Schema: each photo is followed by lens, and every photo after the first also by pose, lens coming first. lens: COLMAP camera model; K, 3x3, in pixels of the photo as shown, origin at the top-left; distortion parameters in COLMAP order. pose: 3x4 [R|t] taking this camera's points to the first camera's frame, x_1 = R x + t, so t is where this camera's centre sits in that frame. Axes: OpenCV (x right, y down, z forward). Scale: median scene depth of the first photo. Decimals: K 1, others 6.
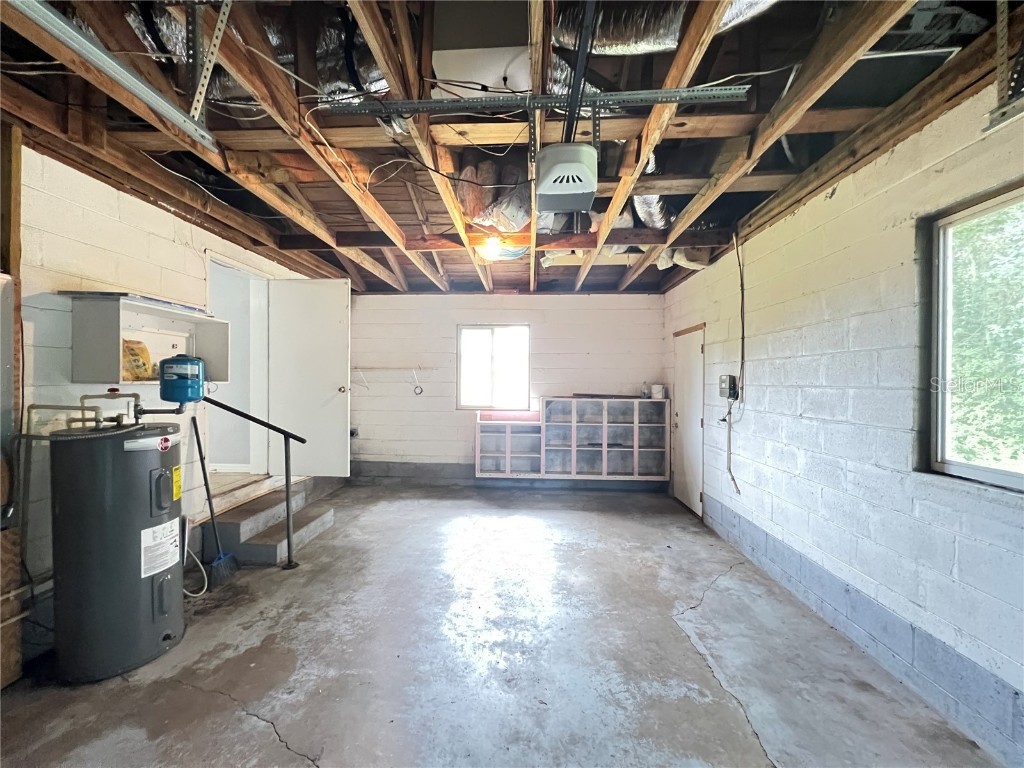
lens RADIAL K [[410.2, 0, 507.7], [0, 410.2, 383.3], [0, 0, 1]] dist [0.009066, -0.000487]
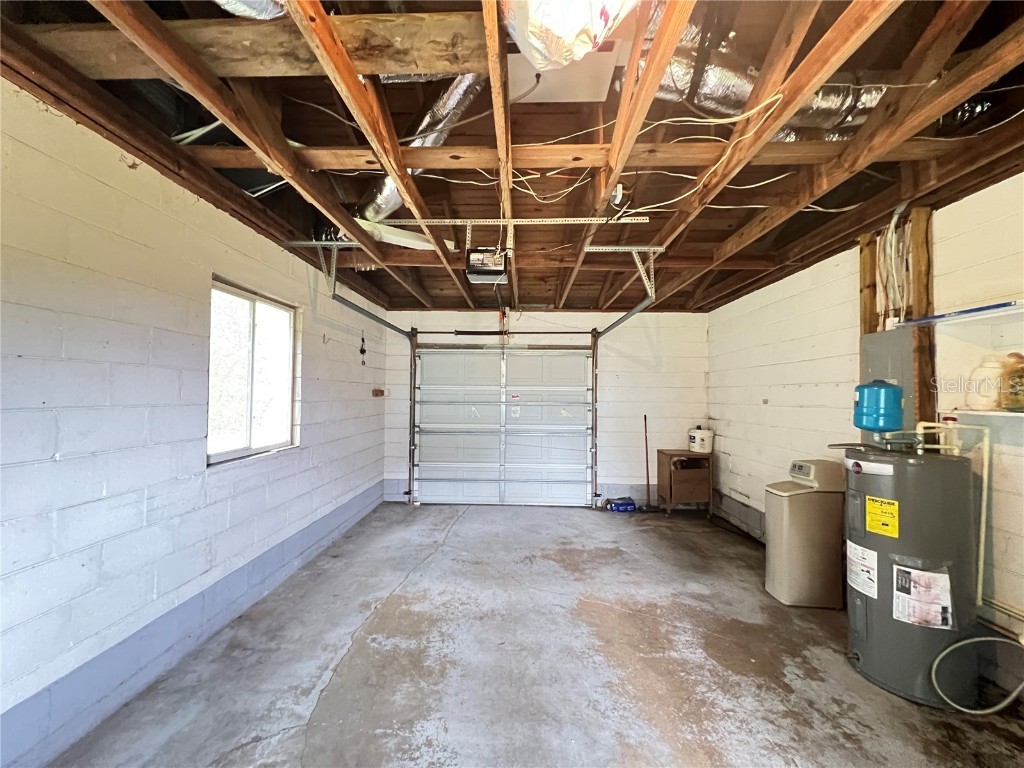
lens RADIAL K [[410.2, 0, 512.0], [0, 410.2, 384.4], [0, 0, 1]] dist [0.009066, -0.000487]
pose [[-0.999537, -0.015361, -0.026273, 0.069570], [-0.014889, 0.999726, -0.018073, -0.032555], [0.026543, -0.017673, -0.999491, 1.988742]]
